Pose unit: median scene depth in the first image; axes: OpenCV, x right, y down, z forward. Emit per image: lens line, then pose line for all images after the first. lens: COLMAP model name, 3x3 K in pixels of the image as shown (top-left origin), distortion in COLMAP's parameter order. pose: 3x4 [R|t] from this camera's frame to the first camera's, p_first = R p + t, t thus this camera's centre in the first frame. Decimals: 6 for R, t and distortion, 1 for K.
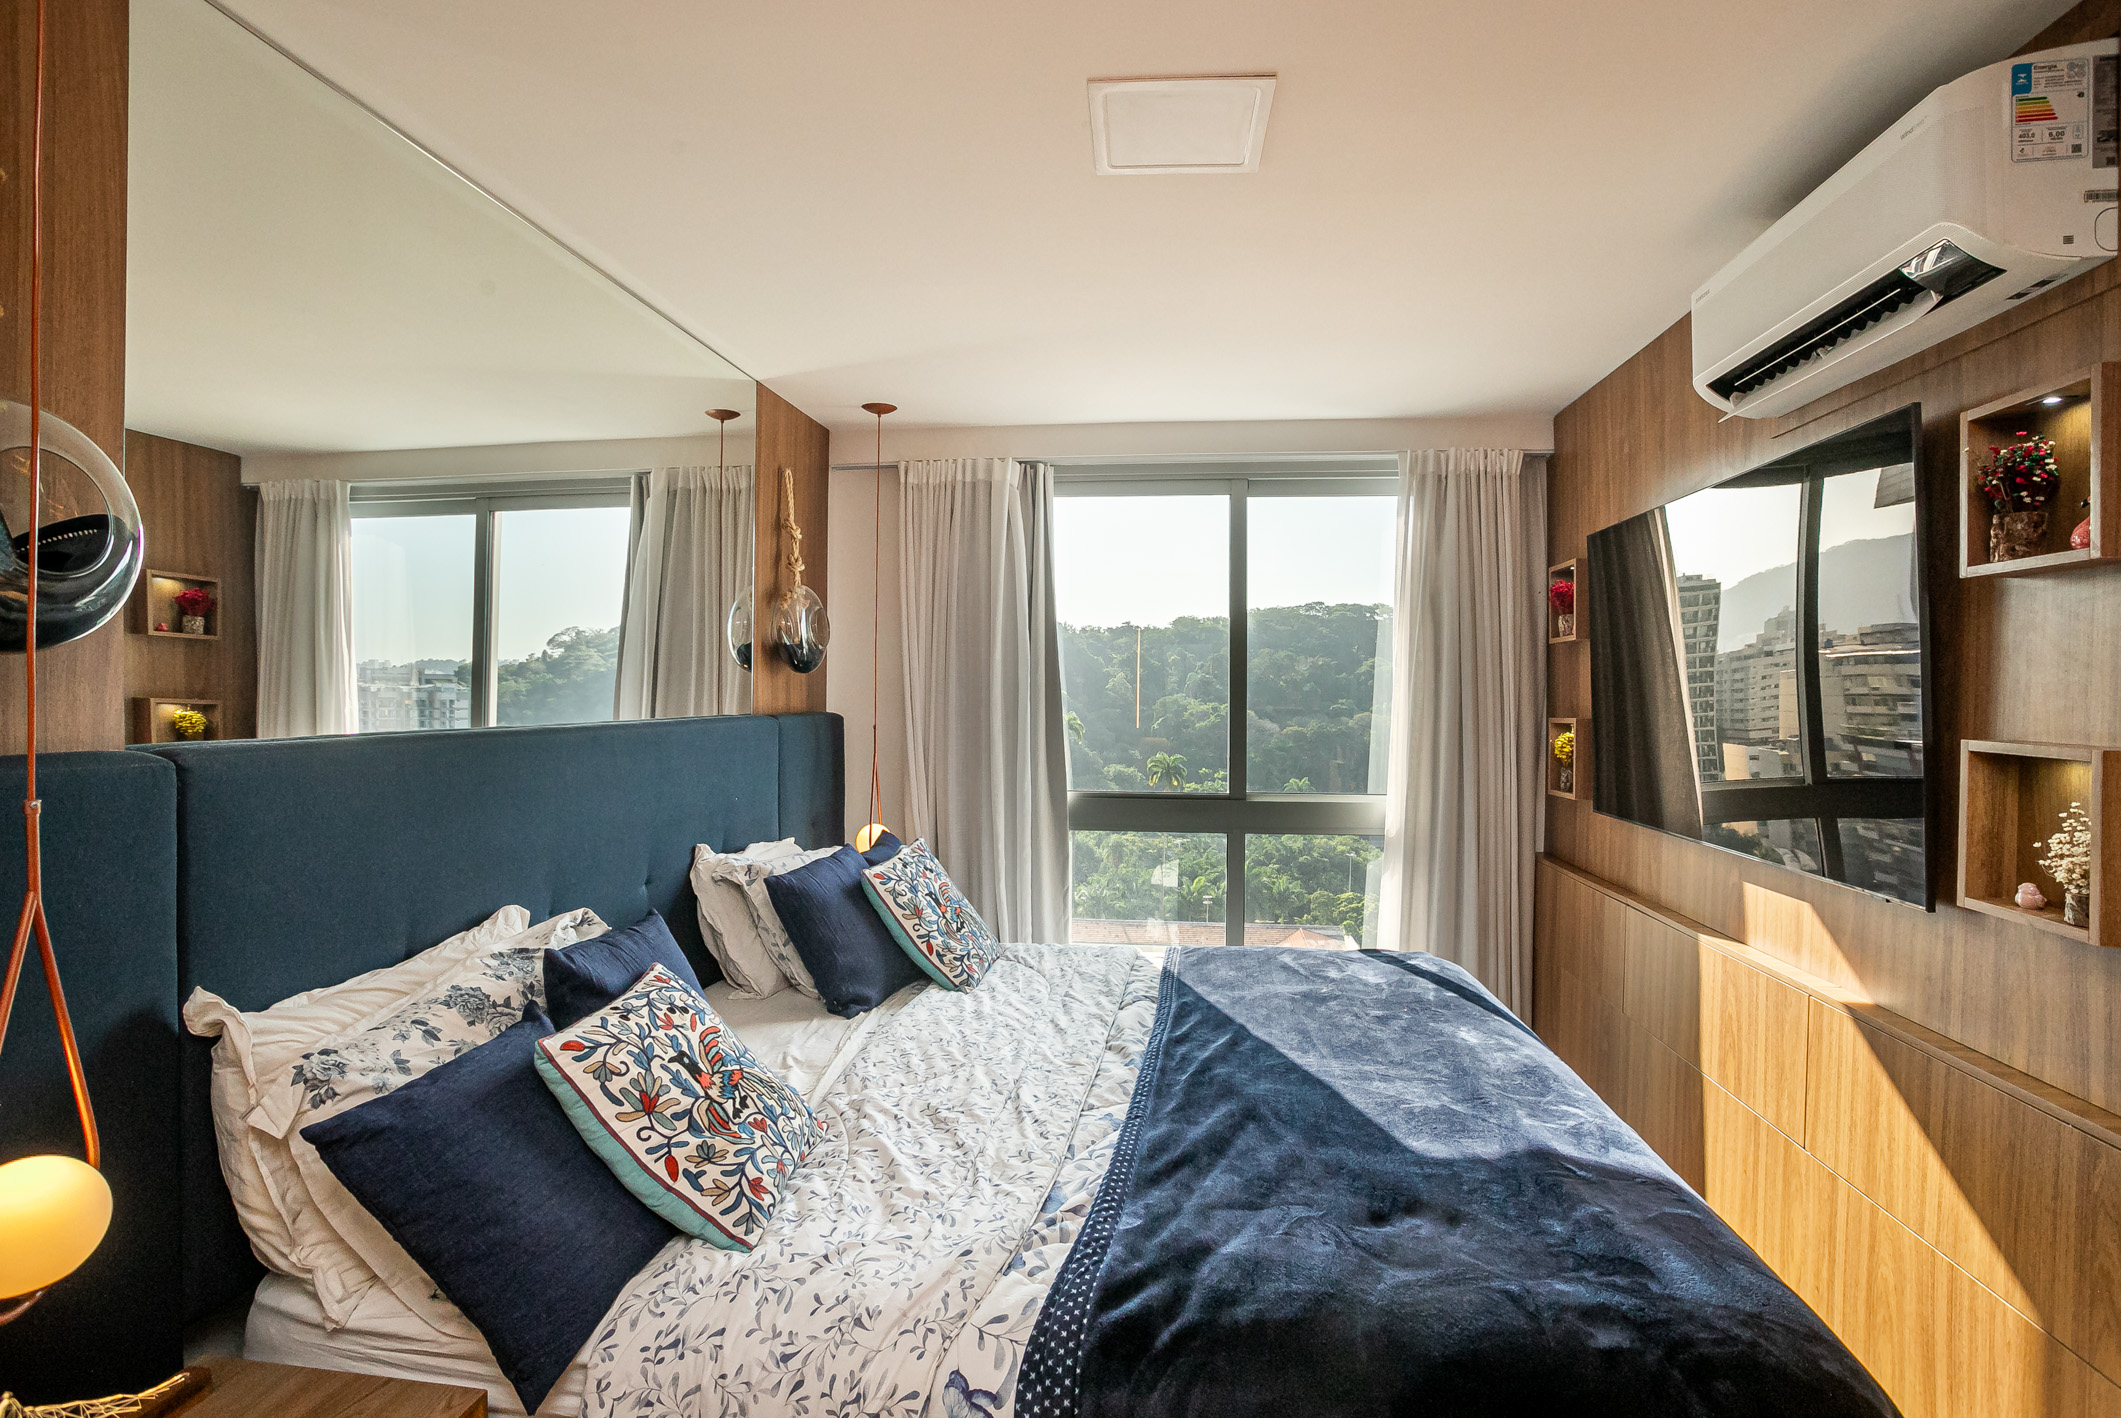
lens RADIAL K [[1050.6, 0, 1069.0], [0, 1050.6, 703.1], [0, 0, 1]] dist [-0.075537, 0.040361]
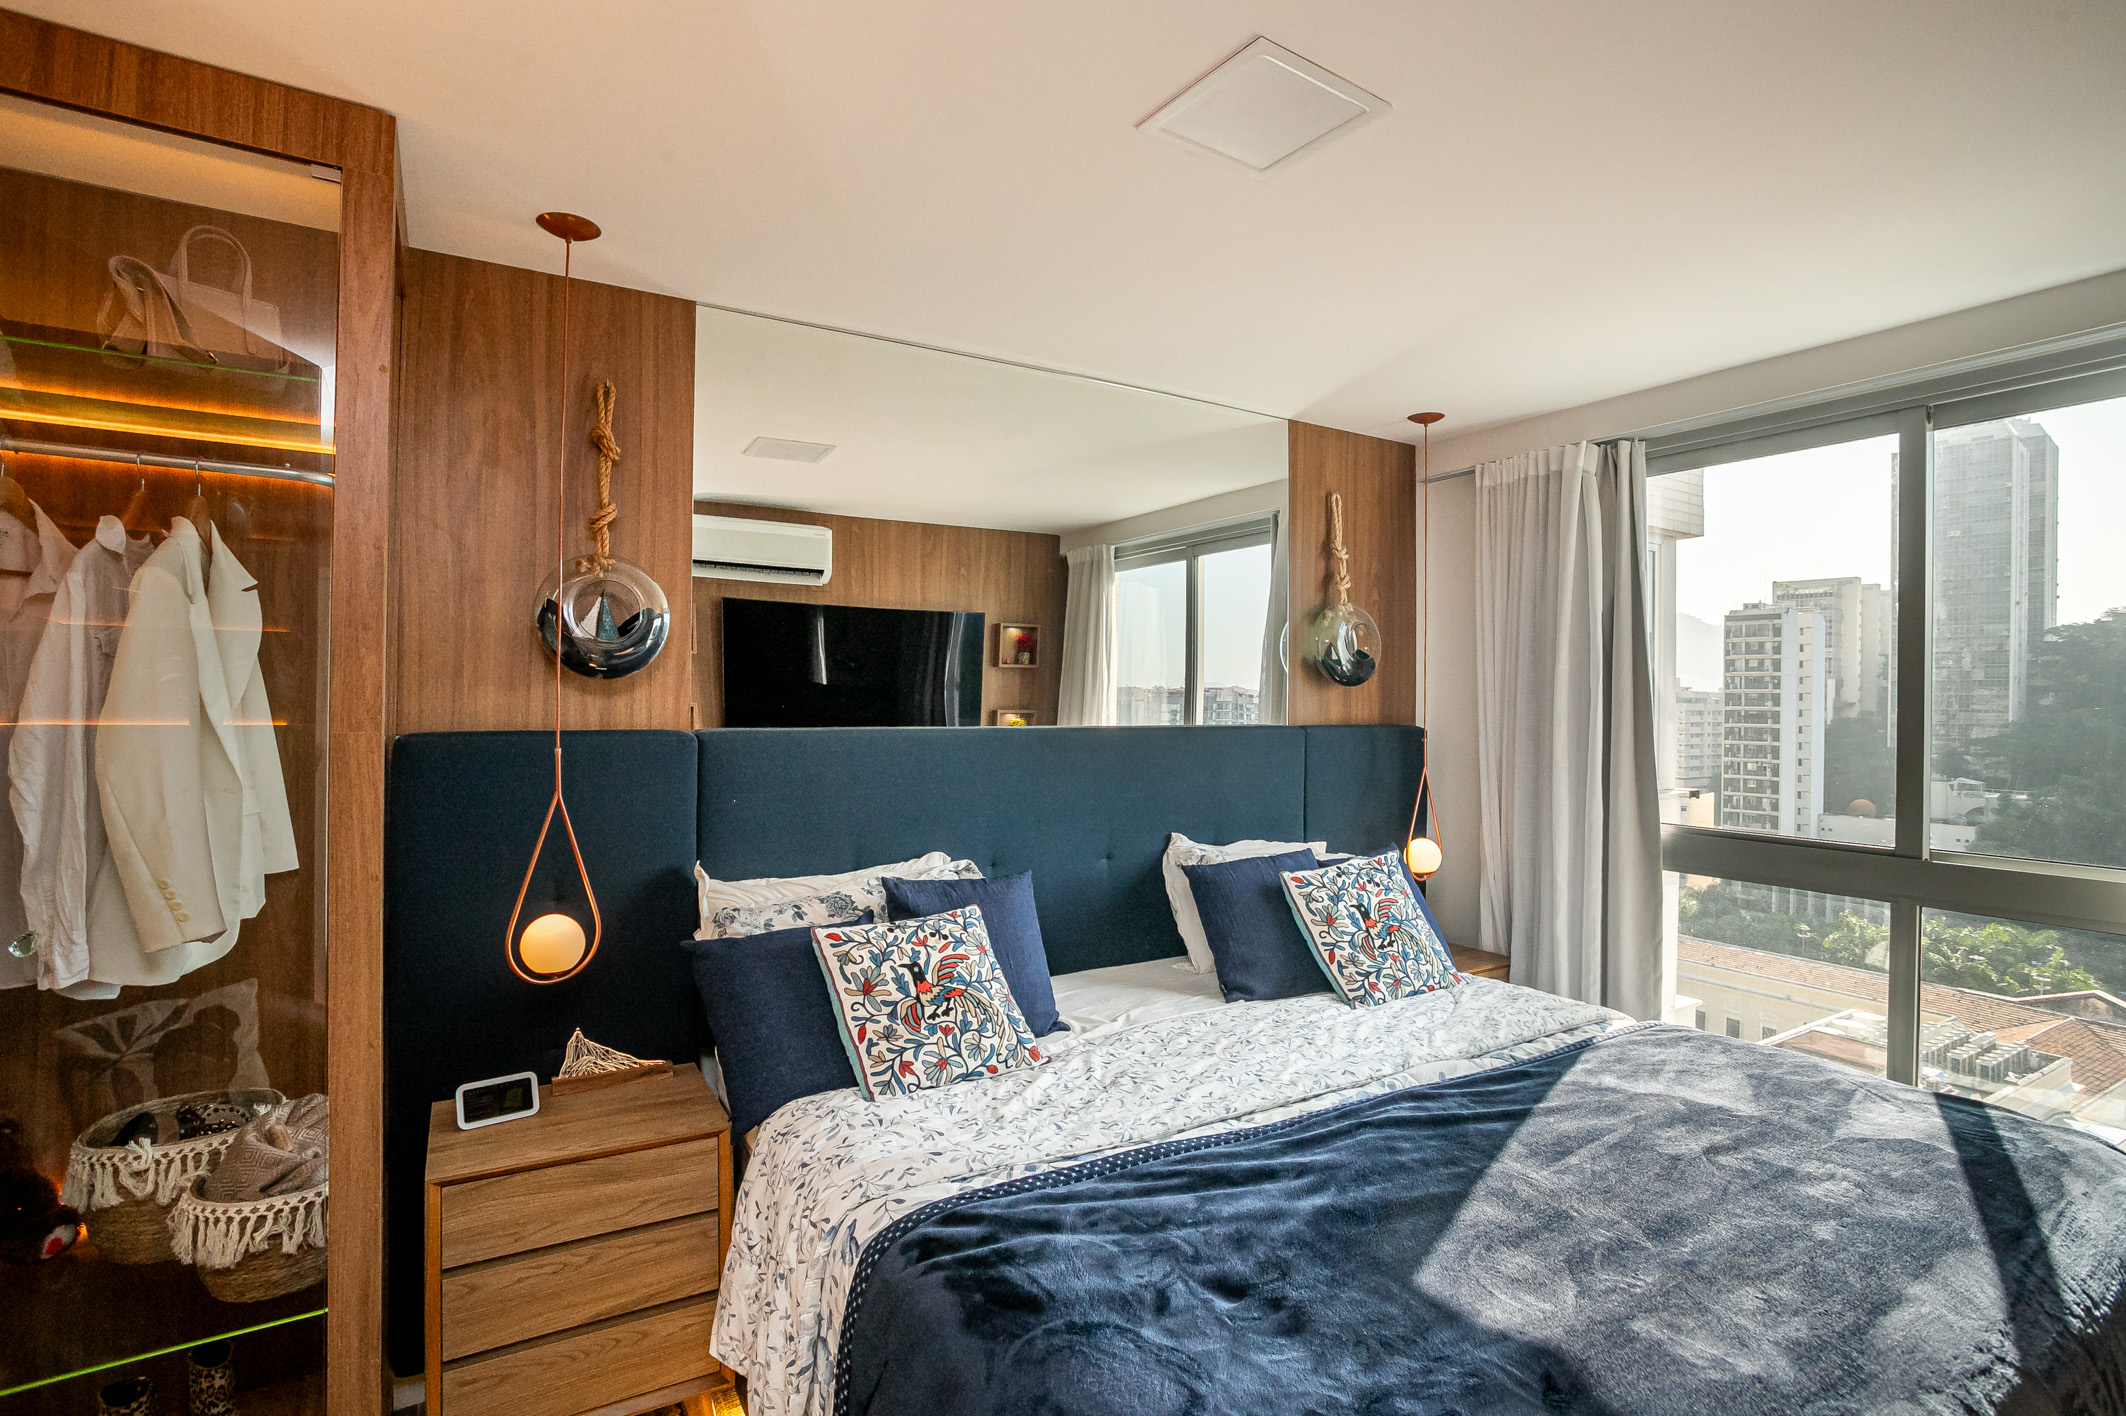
lens RADIAL K [[1029.8, 0, 1055.8], [0, 1029.8, 695.7], [0, 0, 1]] dist [-0.073372, 0.036950]
pose [[0.618239, -0.002373, -0.785987, 0.480192], [-0.013847, 0.999807, -0.013910, -0.000919], [0.785868, 0.019483, 0.618087, 0.176052]]
